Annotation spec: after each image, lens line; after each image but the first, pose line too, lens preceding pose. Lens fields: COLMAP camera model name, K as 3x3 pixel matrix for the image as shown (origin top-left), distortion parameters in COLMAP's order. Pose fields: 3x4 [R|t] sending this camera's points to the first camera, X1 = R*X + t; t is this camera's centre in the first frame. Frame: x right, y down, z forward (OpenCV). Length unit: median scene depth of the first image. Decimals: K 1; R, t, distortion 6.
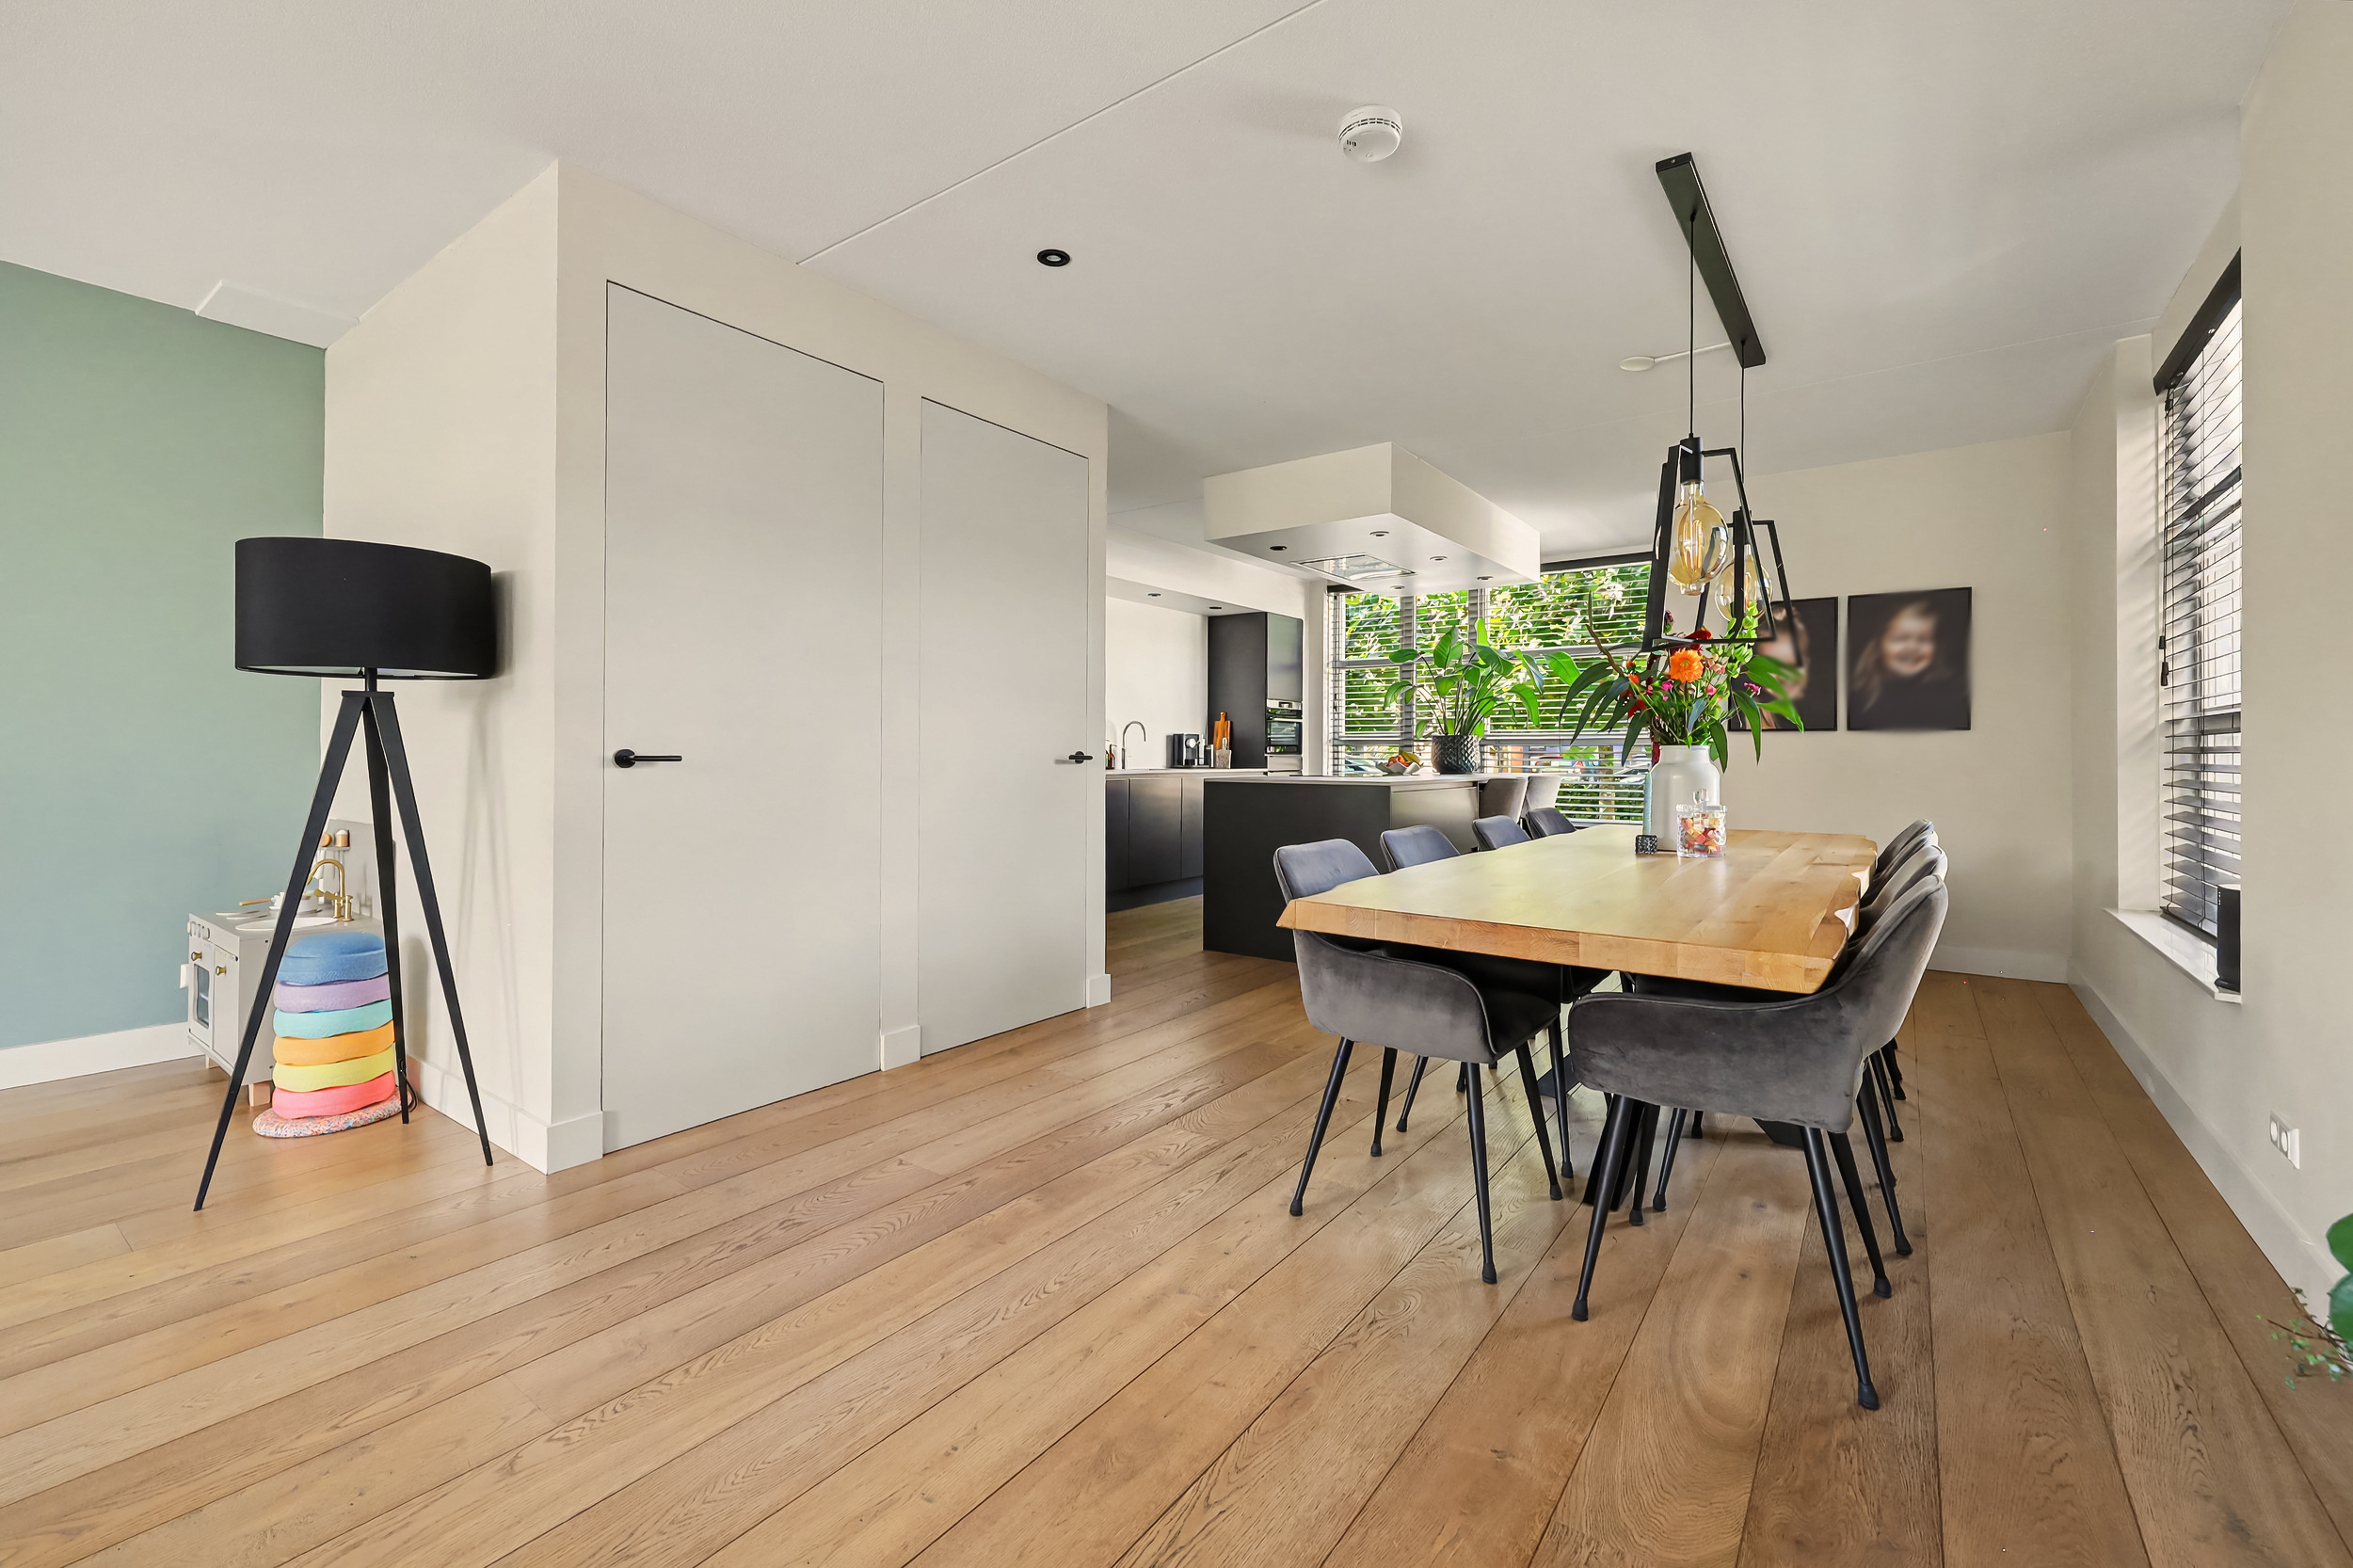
lens RADIAL K [[956.8, 0, 1181.2], [0, 956.8, 757.7], [0, 0, 1]] dist [-0.000953, -0.000126]
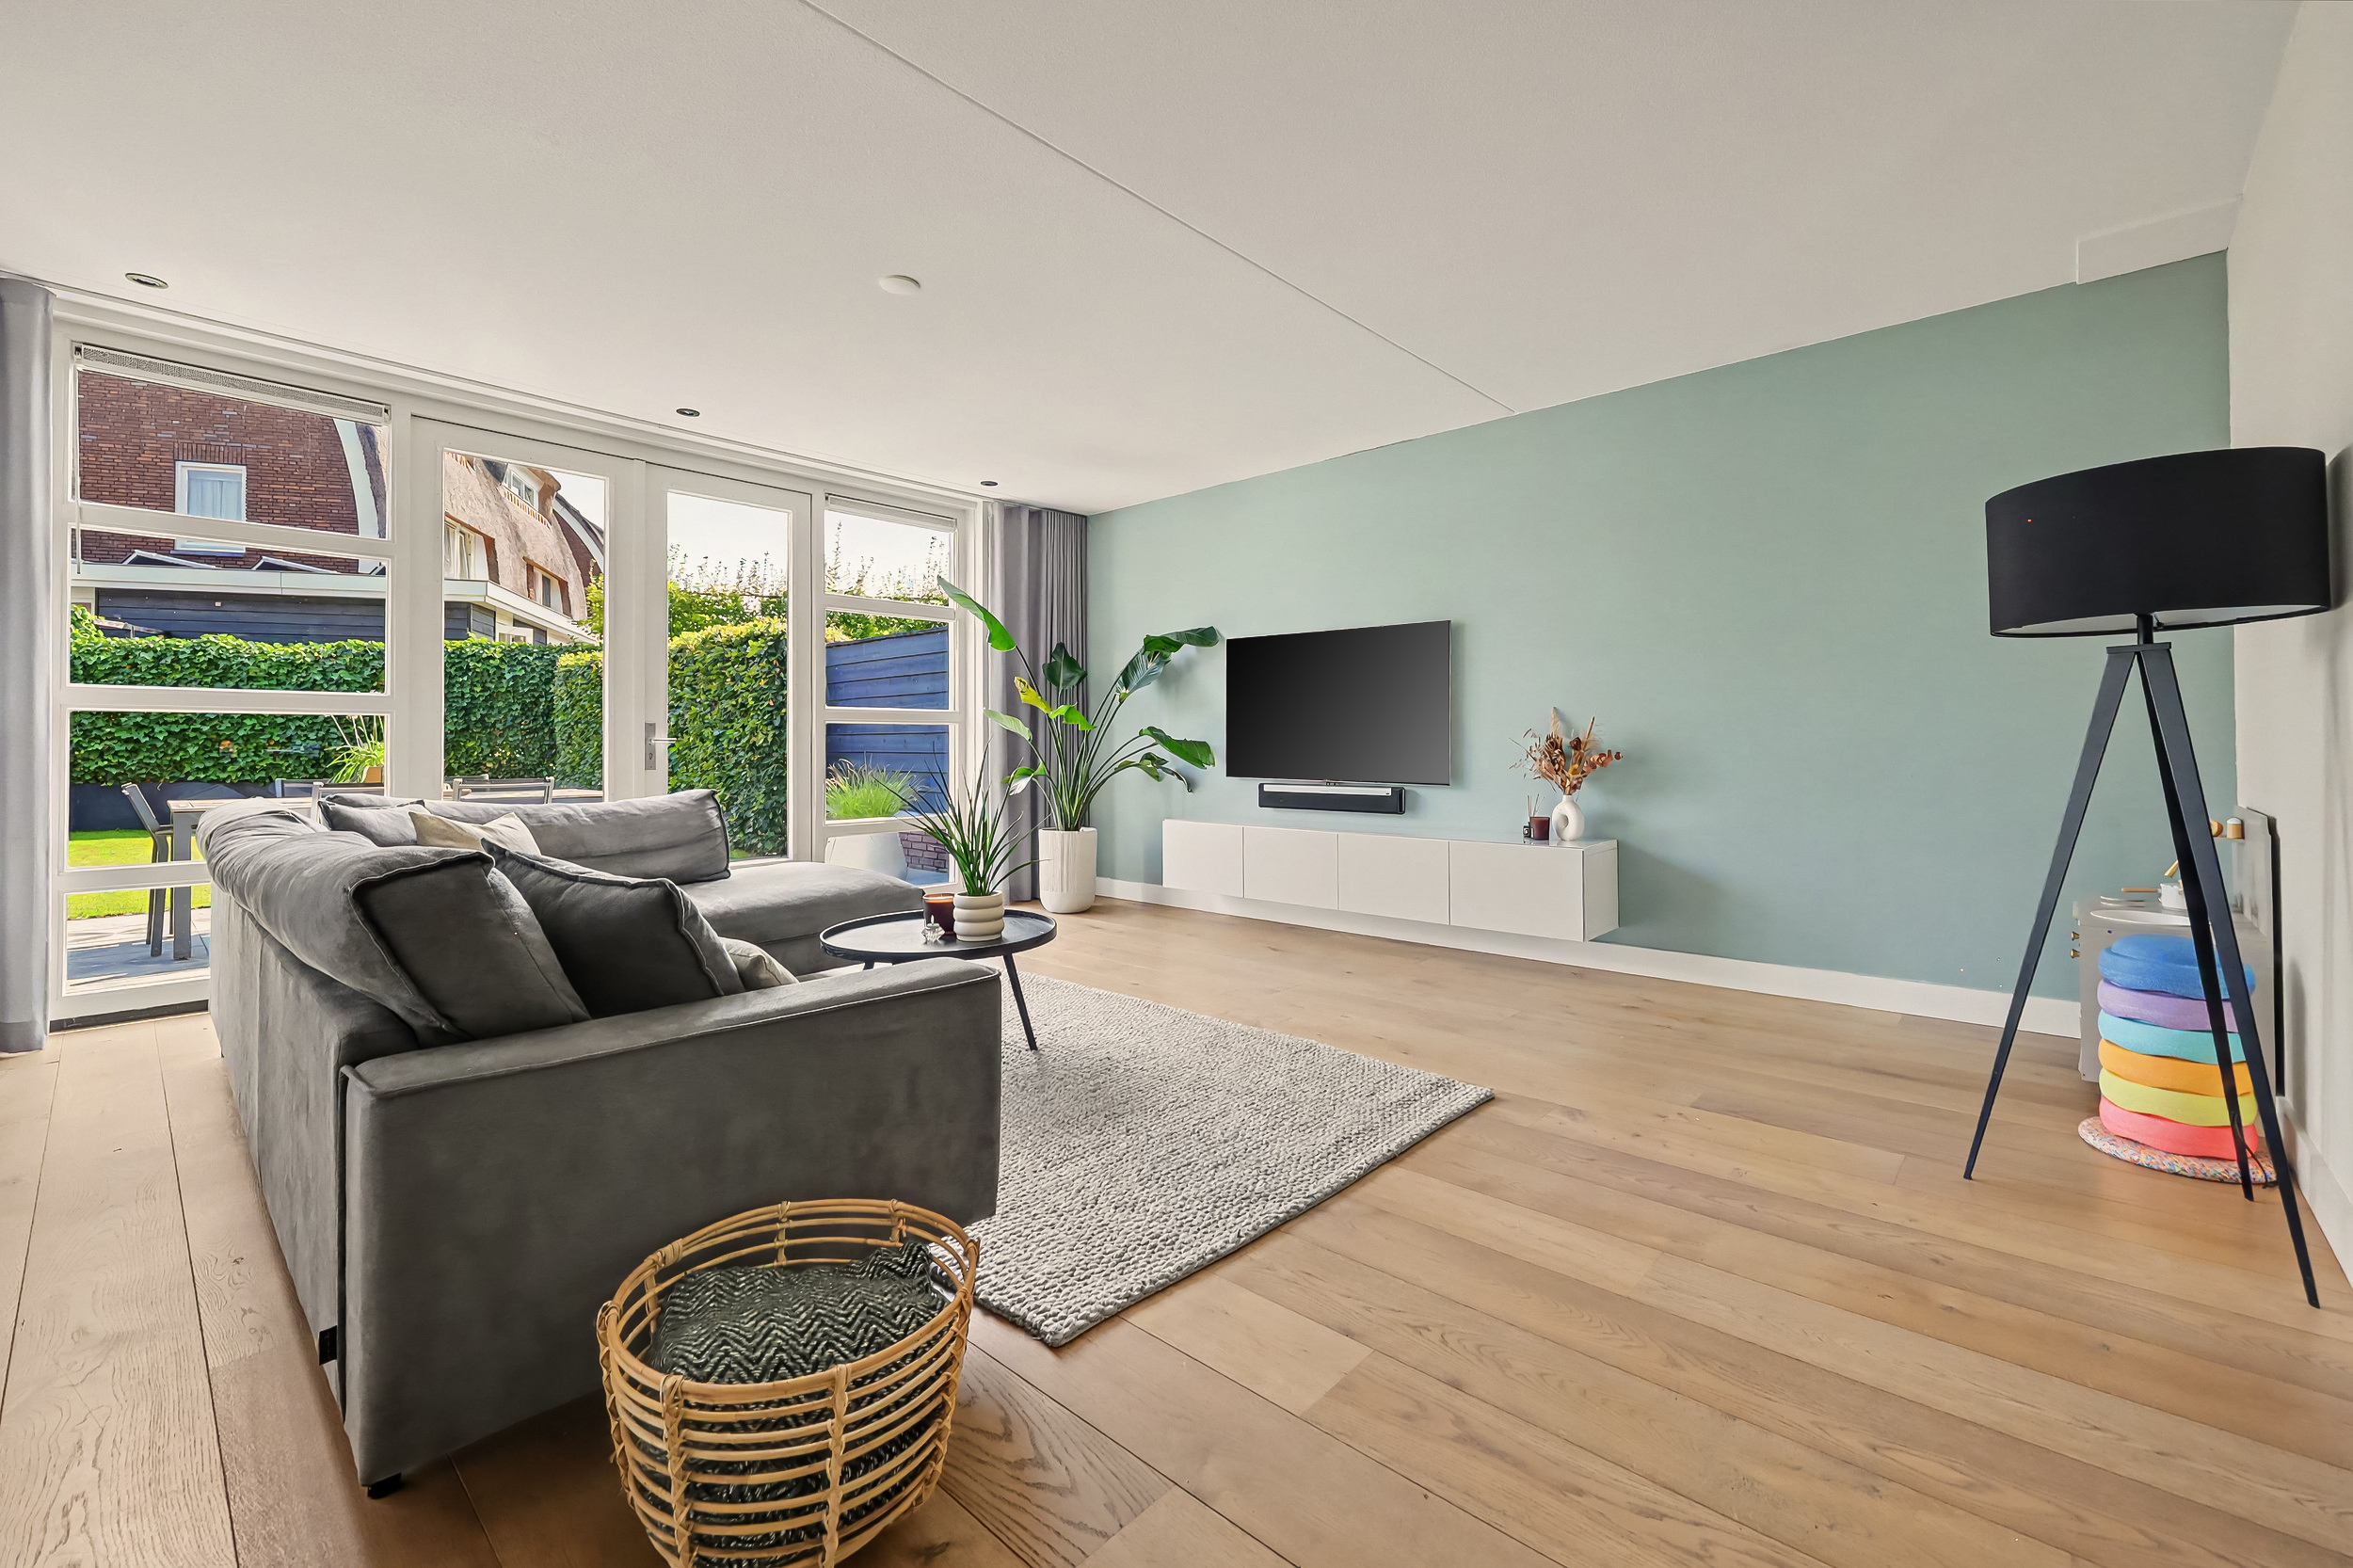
lens RADIAL K [[973.5, 0, 1183.6], [0, 973.5, 737.5], [0, 0, 1]] dist [-0.001028, -0.000356]
pose [[-0.093187, -0.013293, -0.995560, 0.063618], [0.004597, 0.999894, -0.013781, 0.018419], [0.995638, -0.005860, -0.093116, 0.249777]]
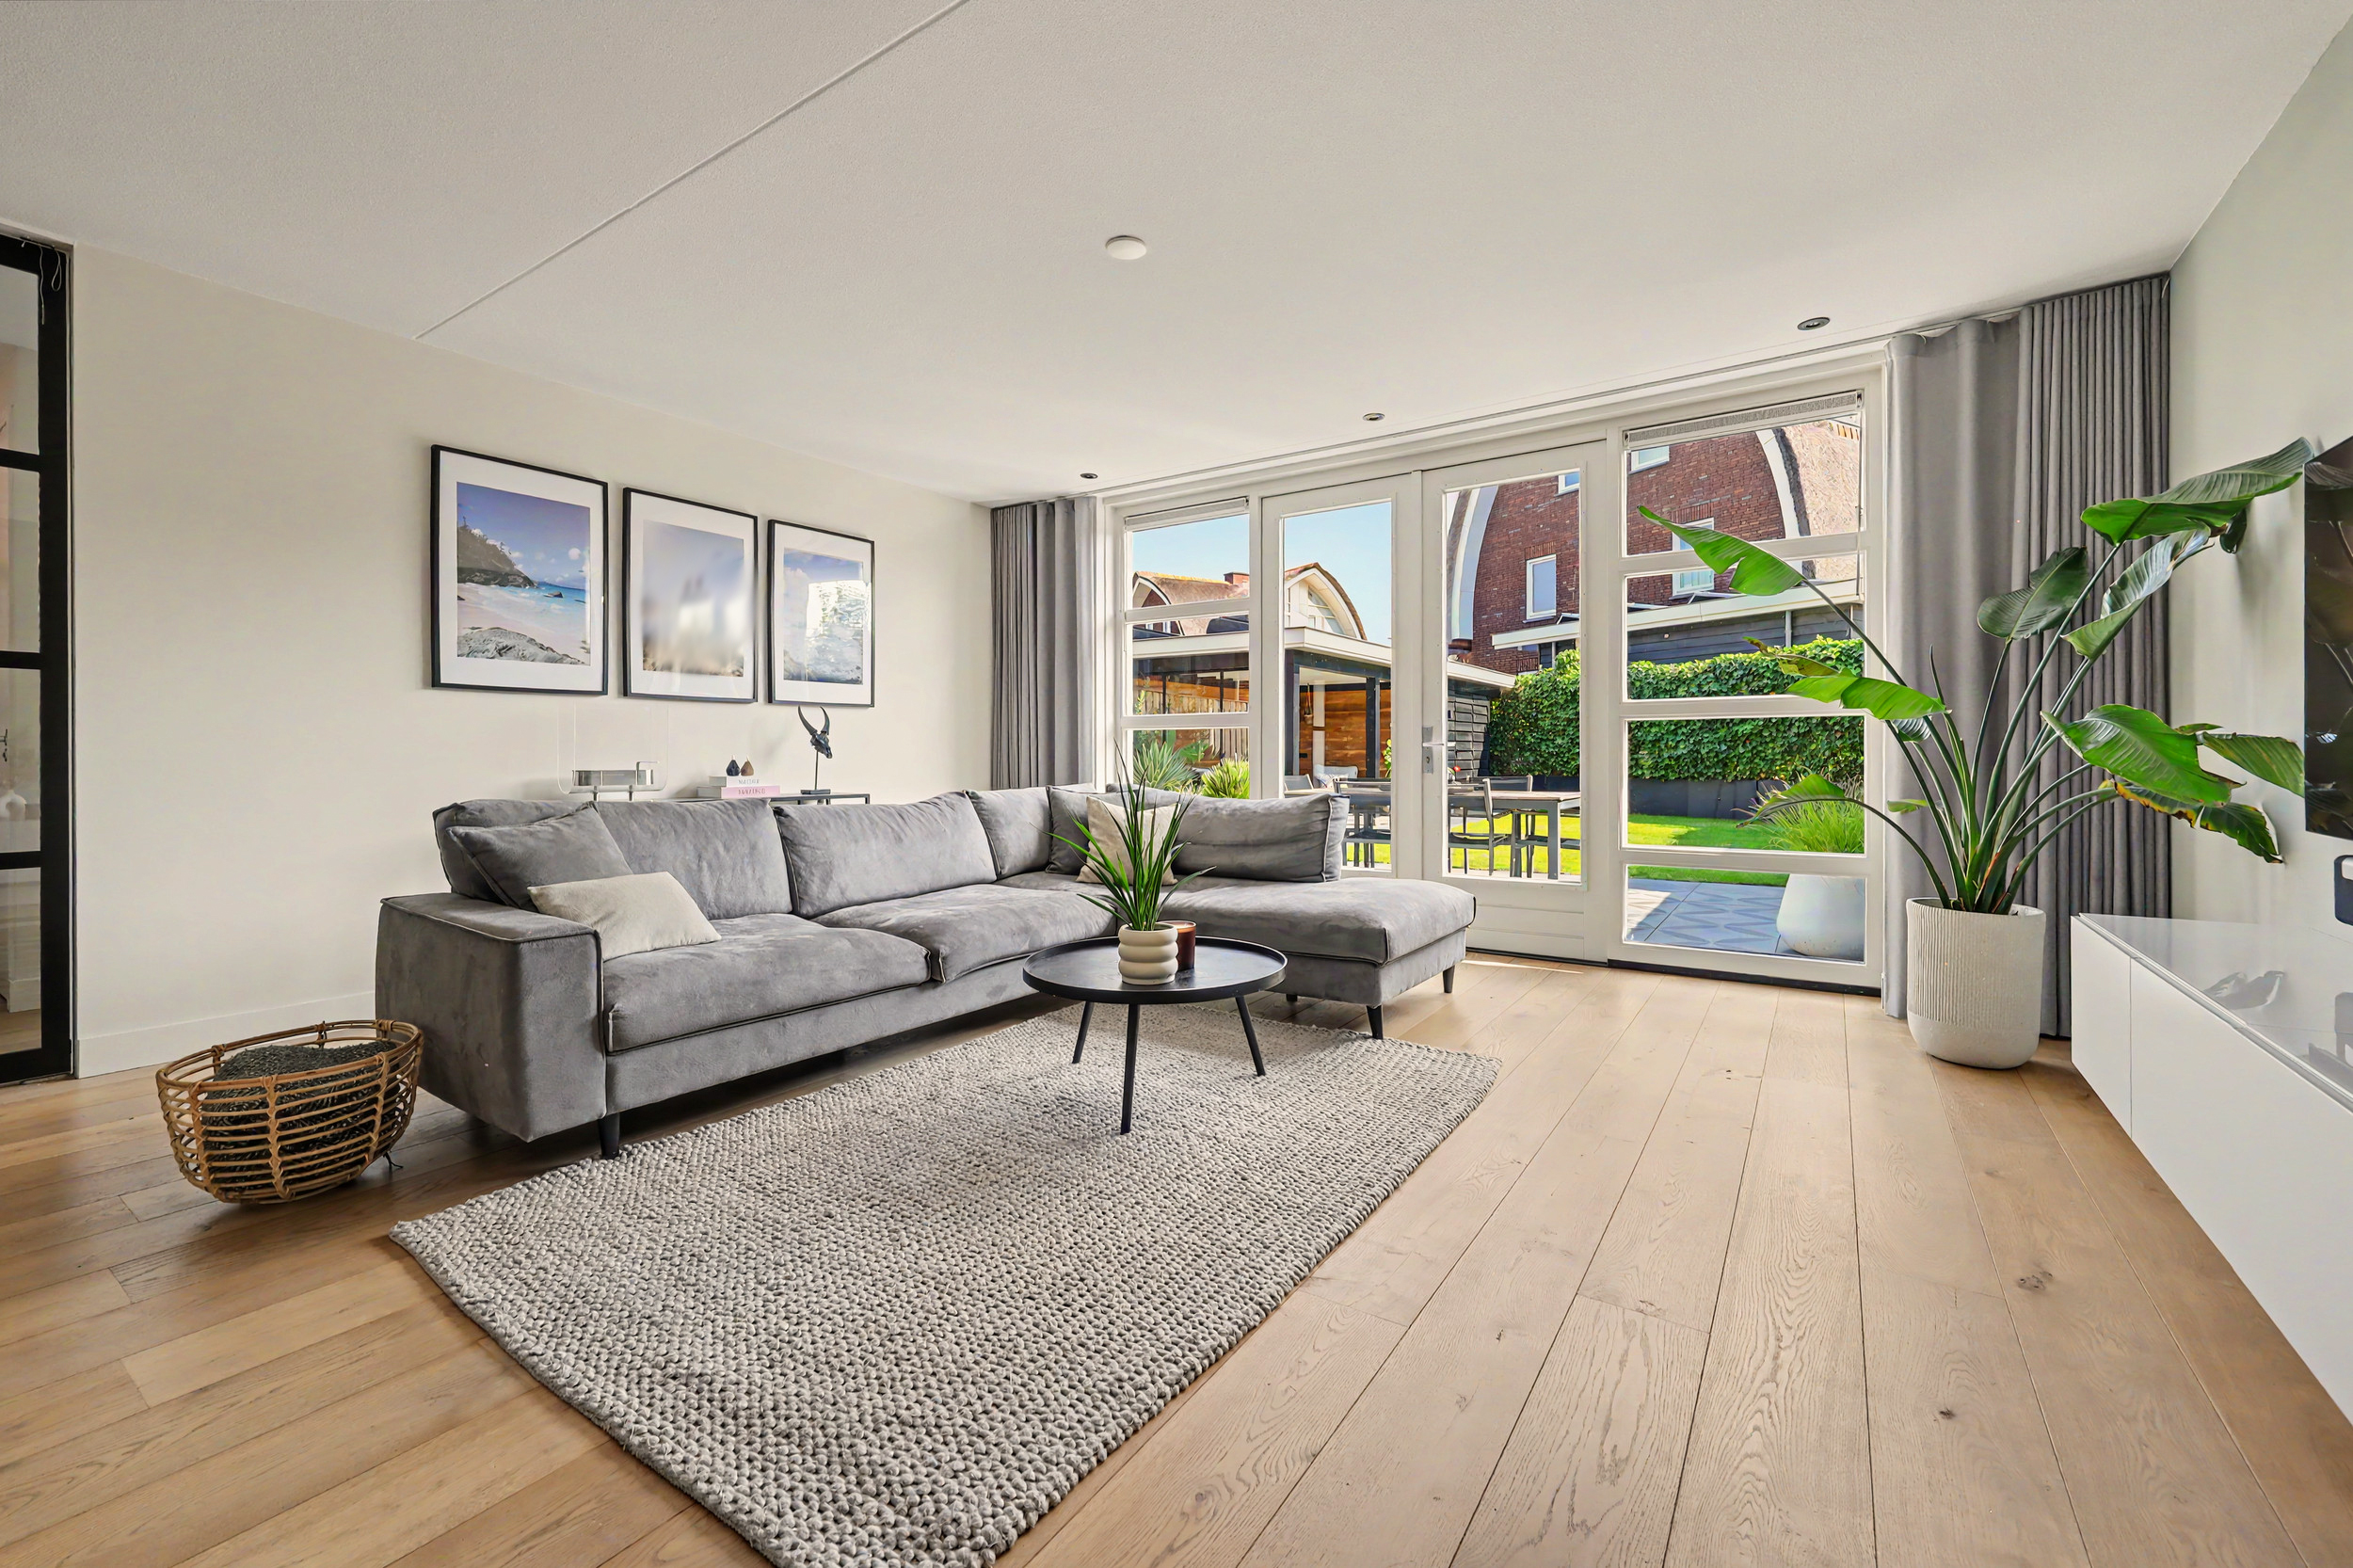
lens RADIAL K [[956.8, 0, 1181.2], [0, 956.8, 757.7], [0, 0, 1]] dist [-0.000953, -0.000126]
pose [[-0.998654, -0.002920, -0.051786, -1.214633], [-0.003096, 0.999990, 0.003313, 0.015505], [0.051776, 0.003469, -0.998653, 0.940078]]
